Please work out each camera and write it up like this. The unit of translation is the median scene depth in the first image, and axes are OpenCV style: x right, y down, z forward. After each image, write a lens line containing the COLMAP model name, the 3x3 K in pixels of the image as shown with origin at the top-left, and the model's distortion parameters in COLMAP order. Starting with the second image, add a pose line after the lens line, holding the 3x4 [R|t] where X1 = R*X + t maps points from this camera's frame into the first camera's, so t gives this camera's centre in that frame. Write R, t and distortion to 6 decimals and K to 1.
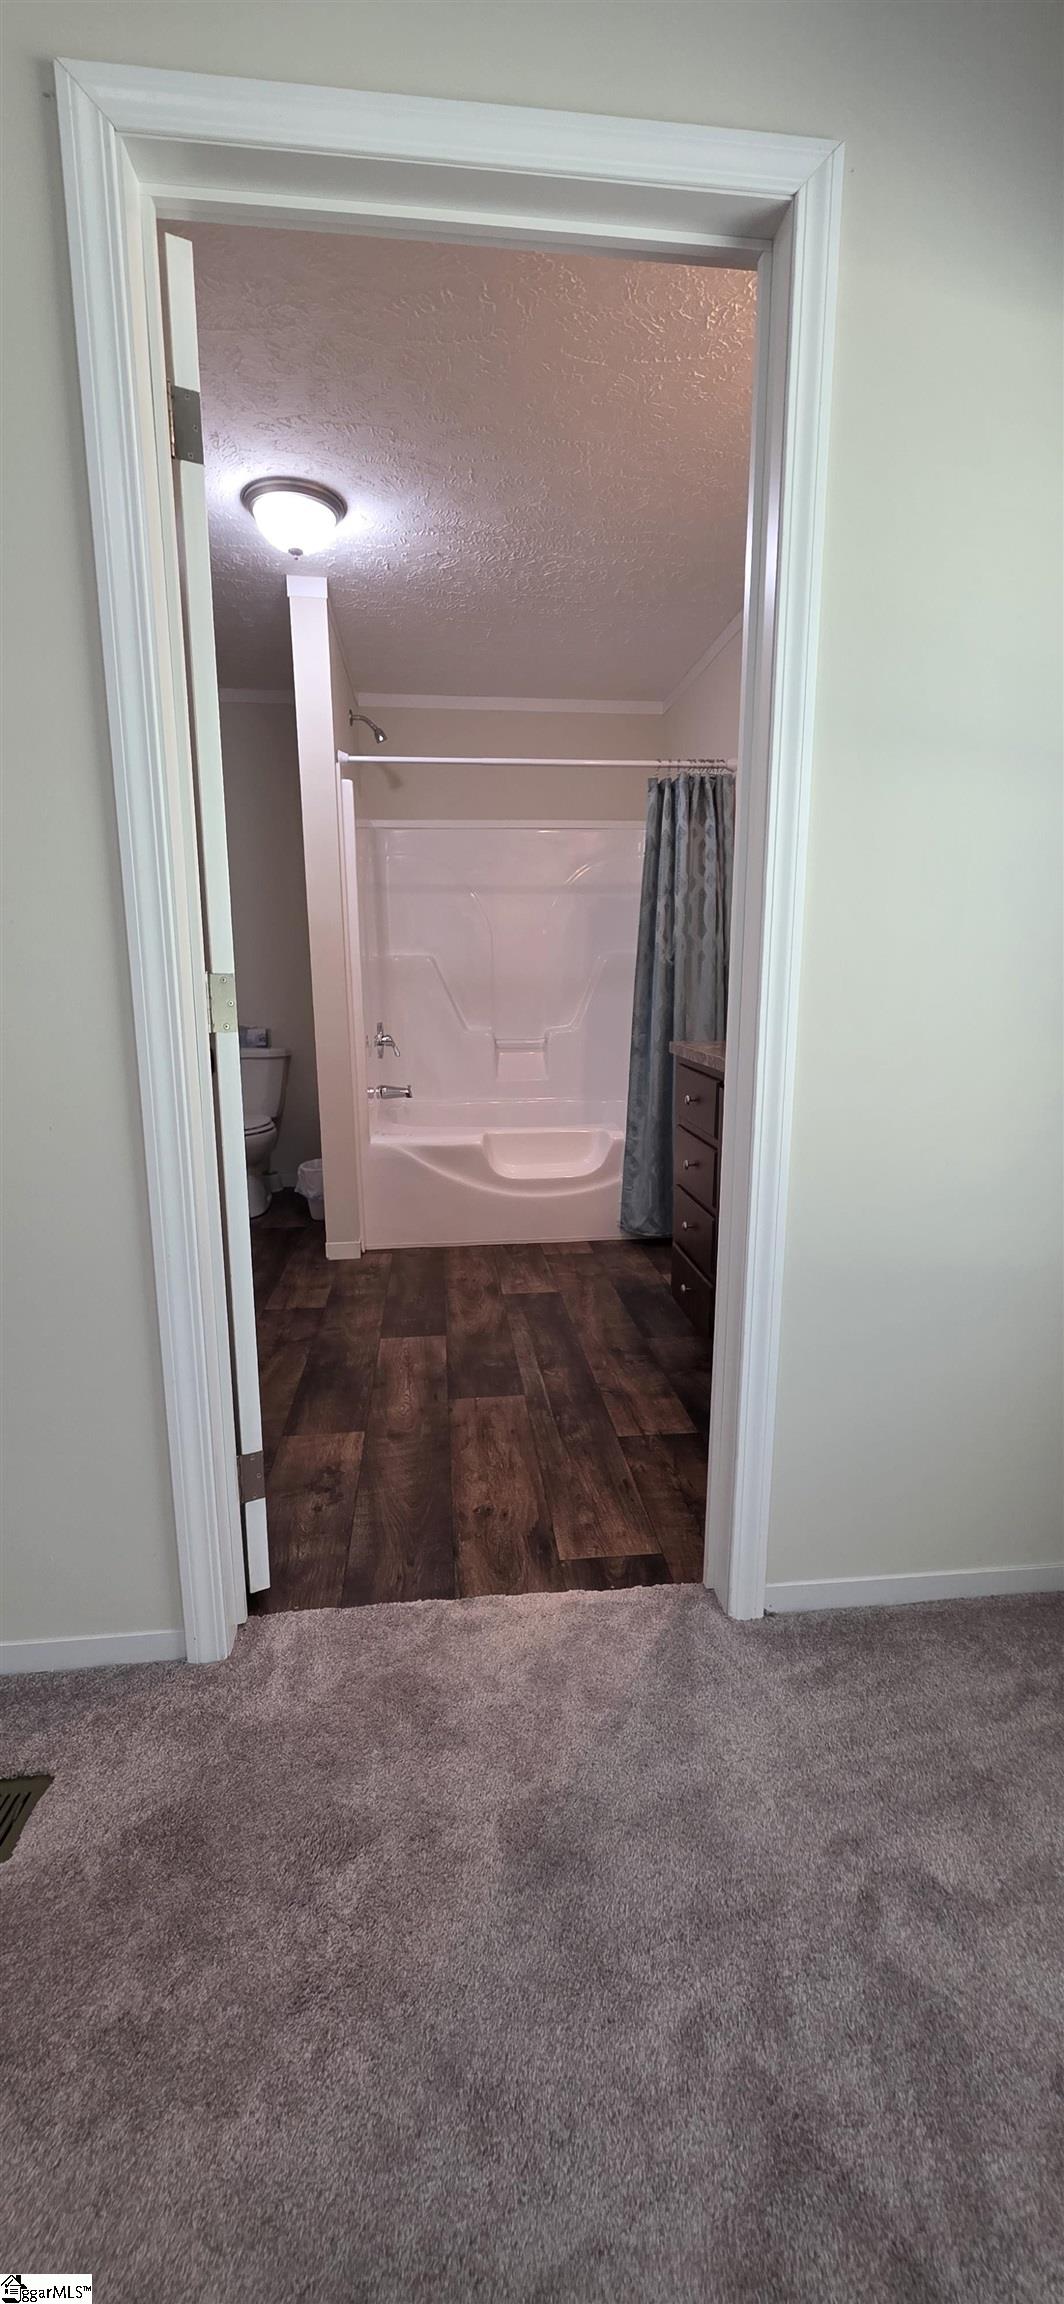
lens RADIAL K [[921.4, 0, 538.7], [0, 921.4, 1150.3], [0, 0, 1]] dist [-0.000693, 0.000457]
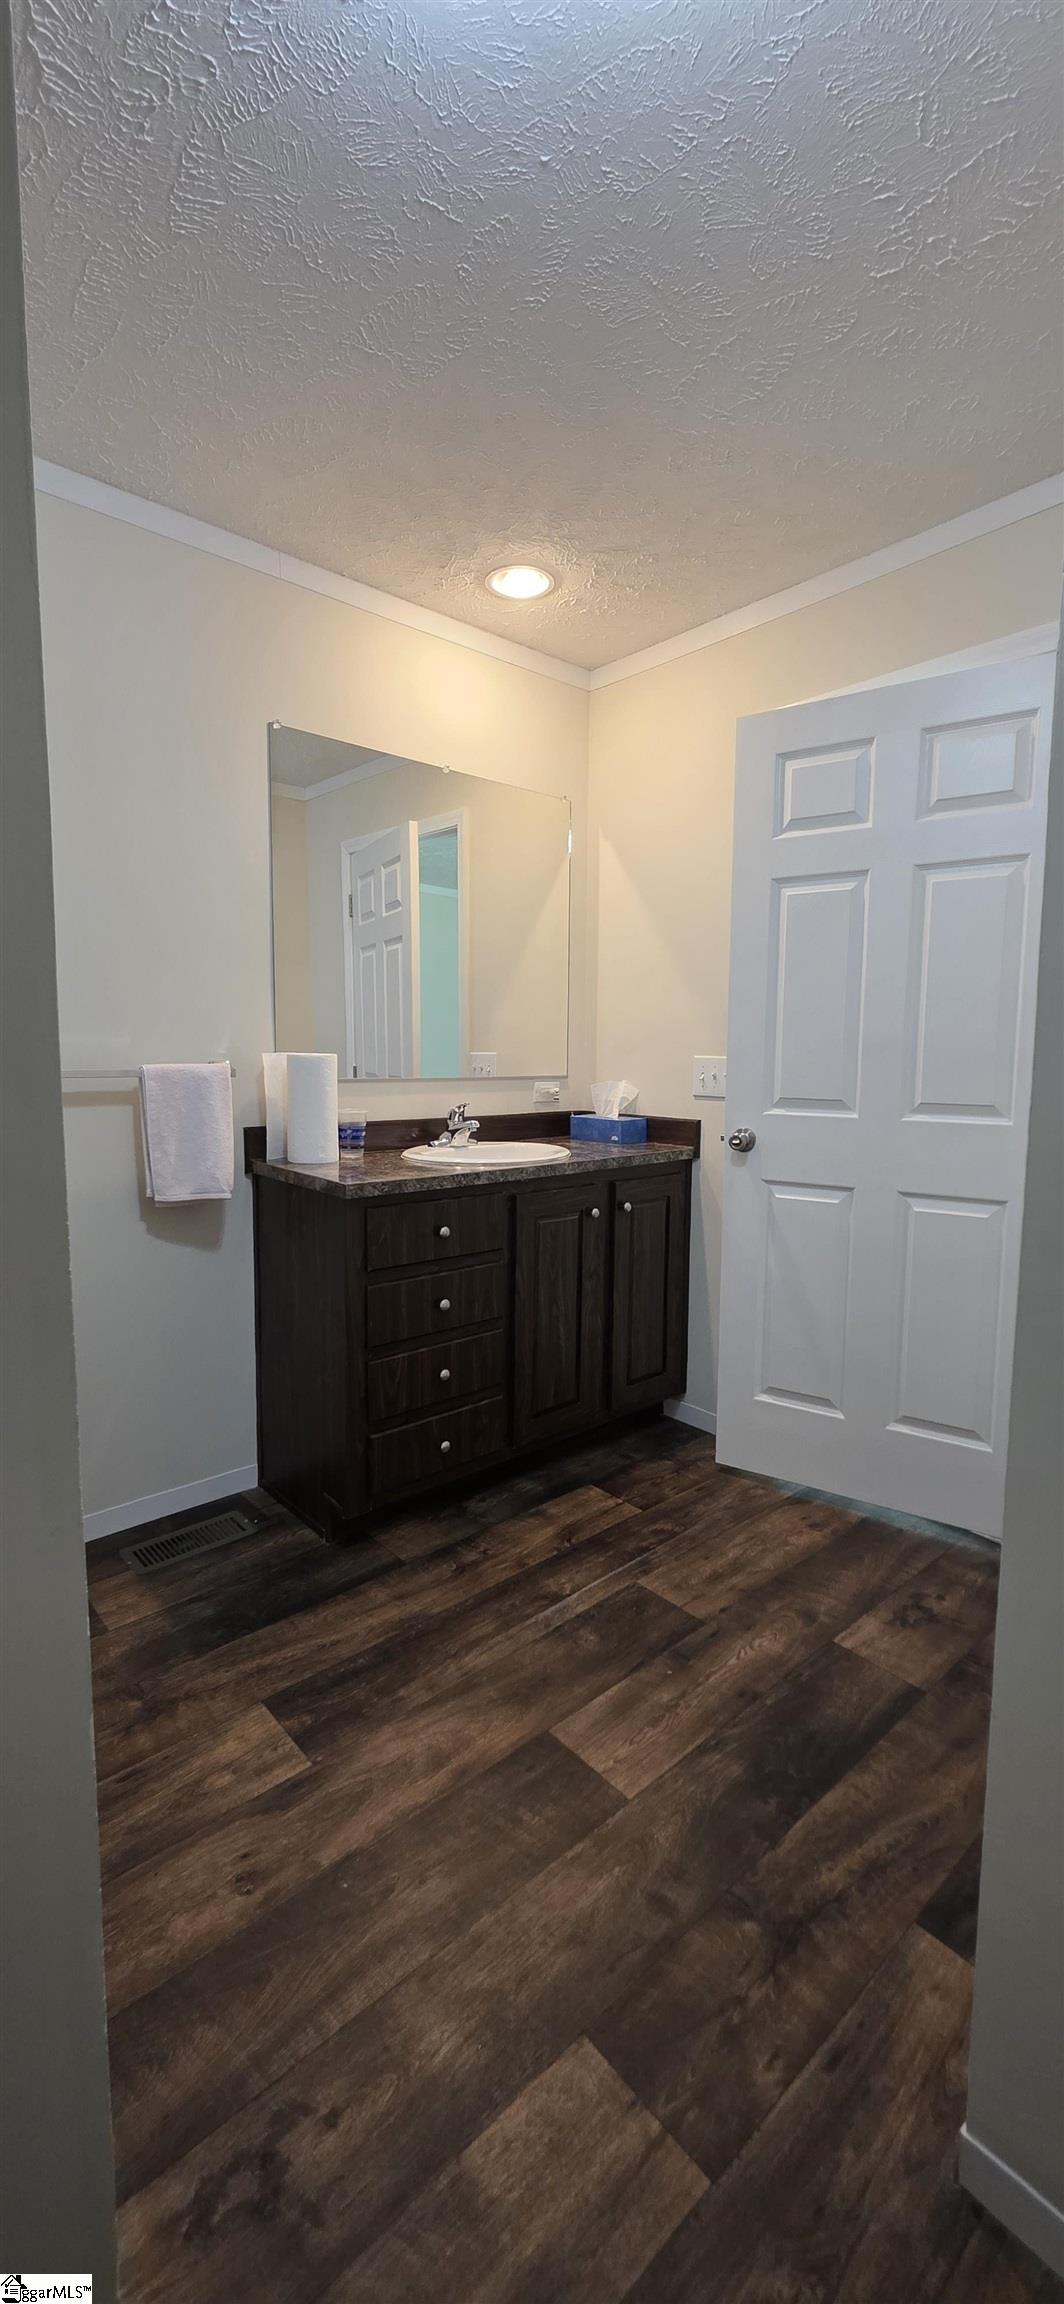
lens RADIAL K [[914.9, 0, 538.5], [0, 914.9, 1144.6], [0, 0, 1]] dist [0.000422, 0.000191]
pose [[-0.572802, -0.090841, 0.814645, -0.432476], [0.148812, 0.965801, 0.212331, -0.223930], [-0.806073, 0.242852, -0.539694, 0.998575]]
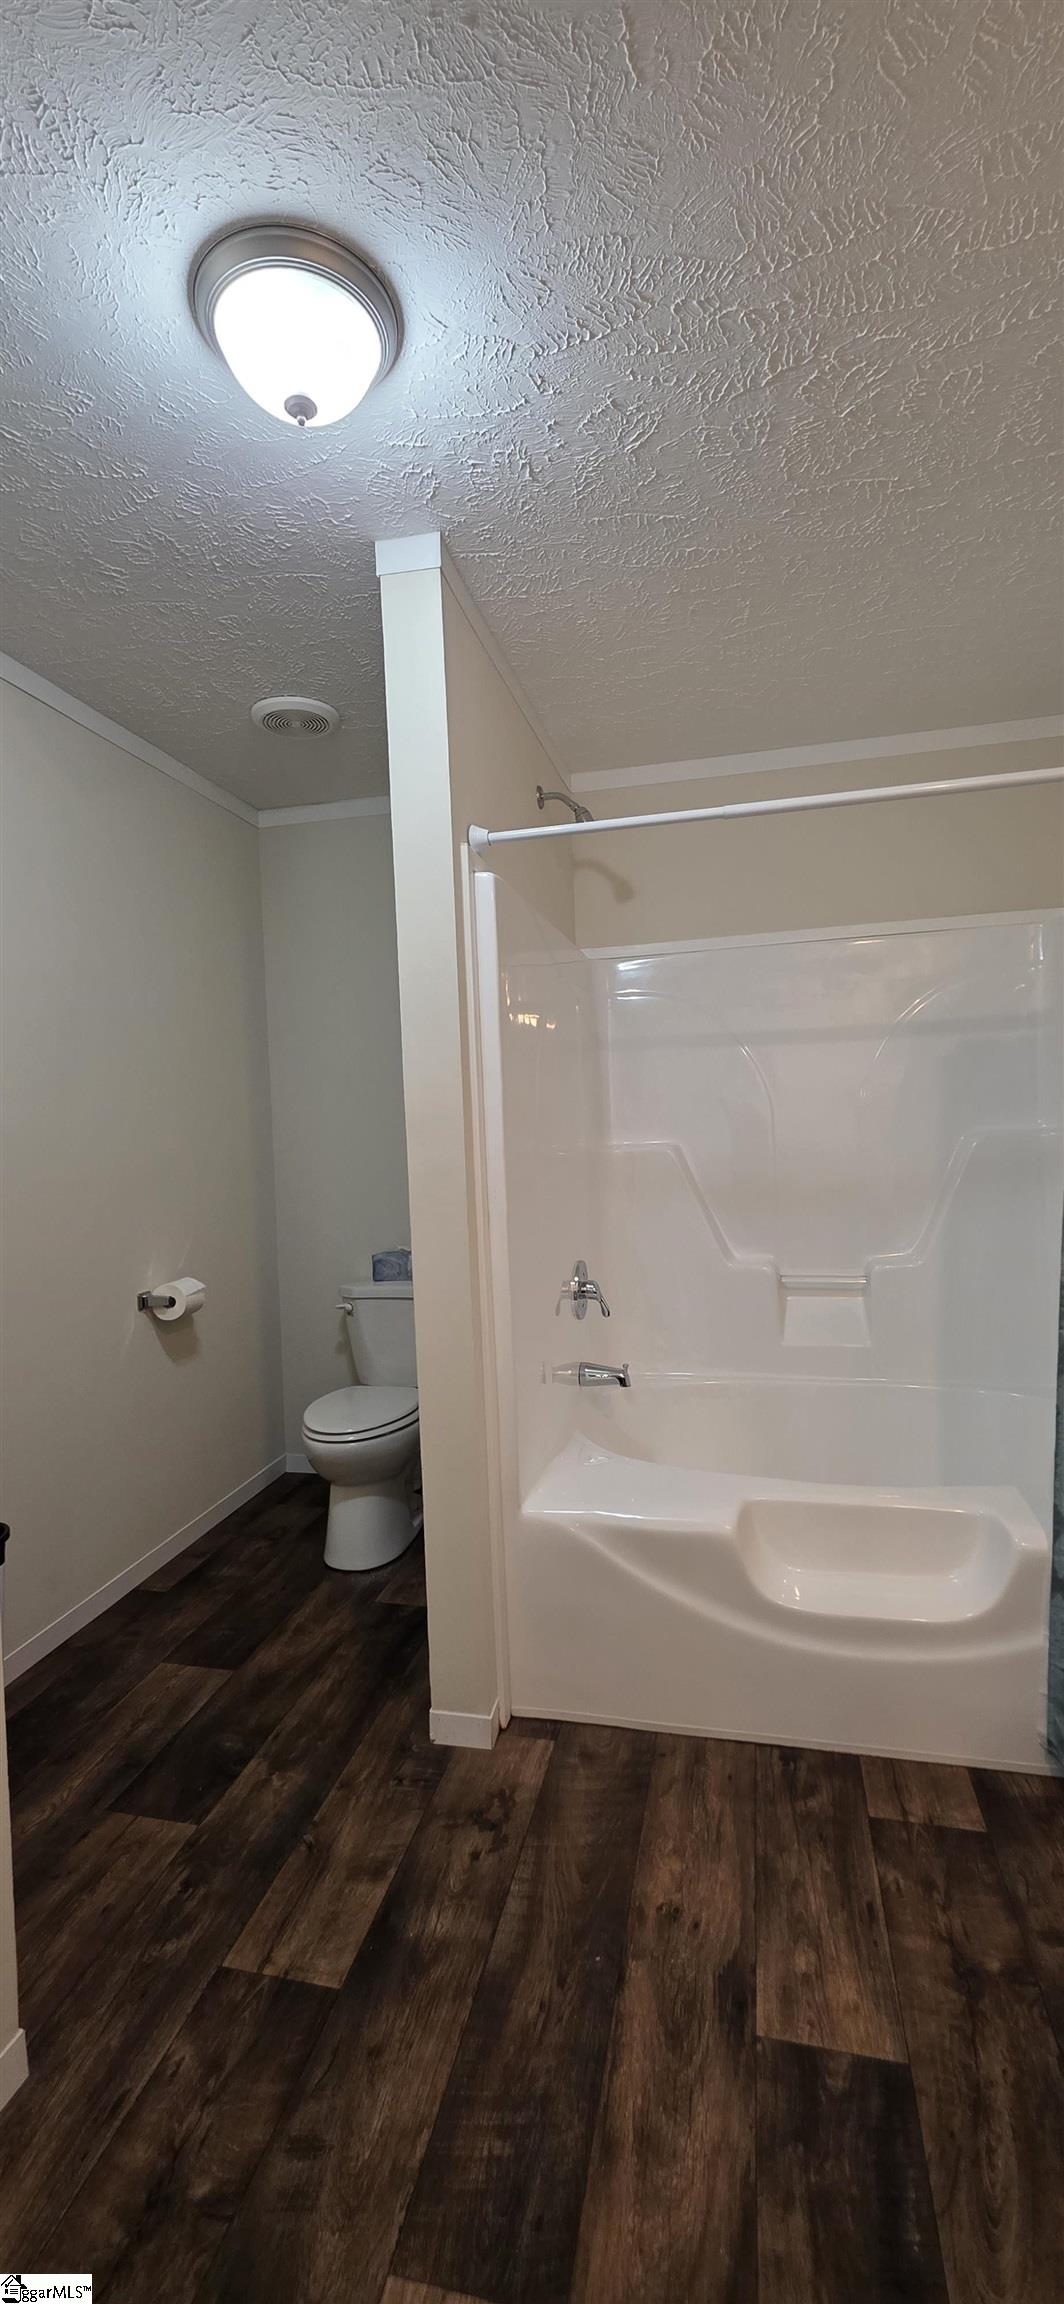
lens RADIAL K [[914.9, 0, 538.5], [0, 914.9, 1144.6], [0, 0, 1]] dist [0.000422, 0.000191]
pose [[0.941724, -0.015890, -0.336010, 0.010232], [-0.035998, 0.988387, -0.147629, -0.150301], [0.334454, 0.151122, 0.930217, 0.498403]]
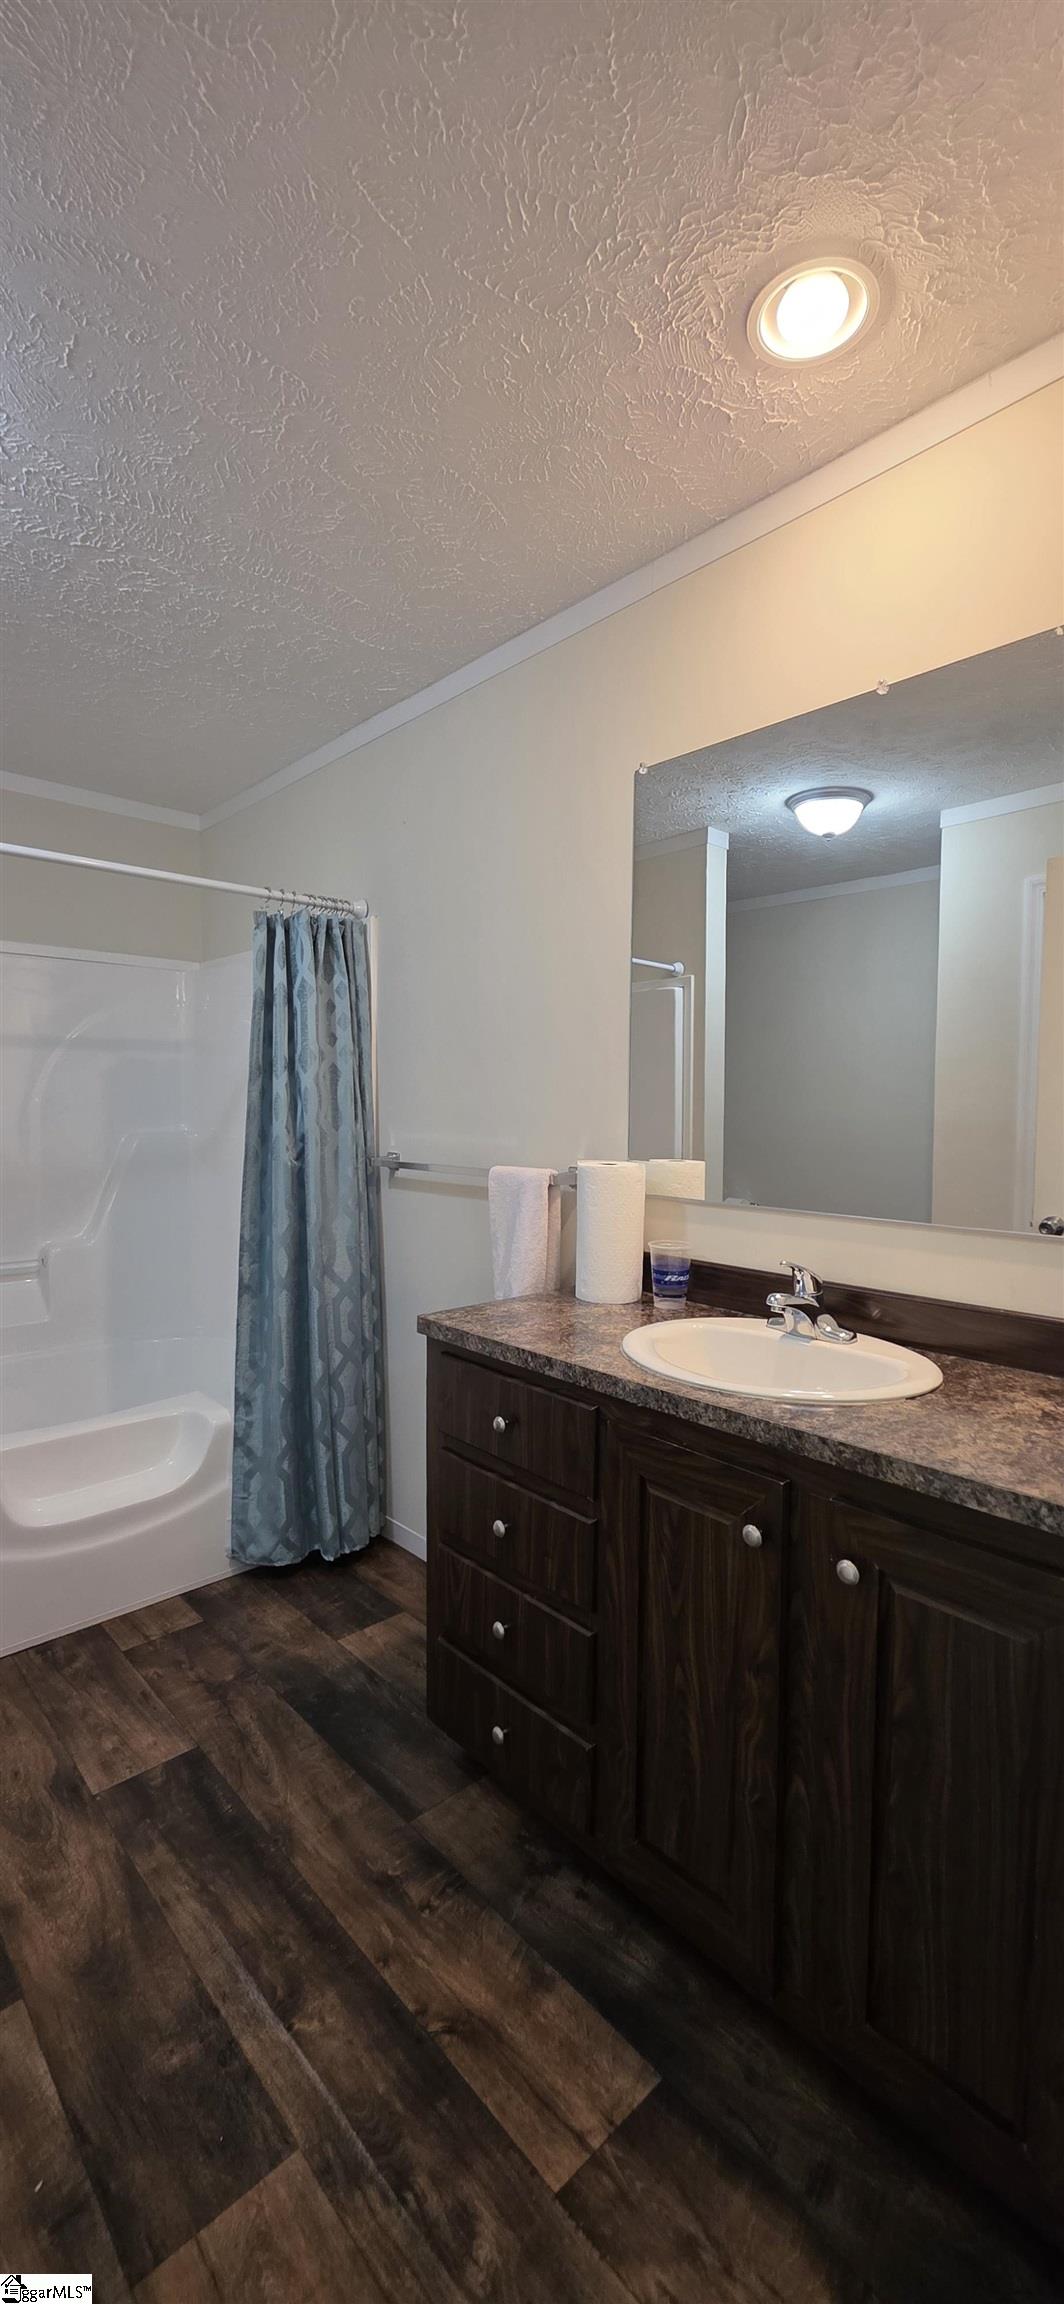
lens RADIAL K [[921.4, 0, 538.7], [0, 921.4, 1150.3], [0, 0, 1]] dist [-0.000693, 0.000457]
pose [[0.808165, -0.015045, 0.588764, -0.128965], [0.100940, 0.988420, -0.113297, -0.118757], [-0.580242, 0.150993, 0.800325, 0.332912]]
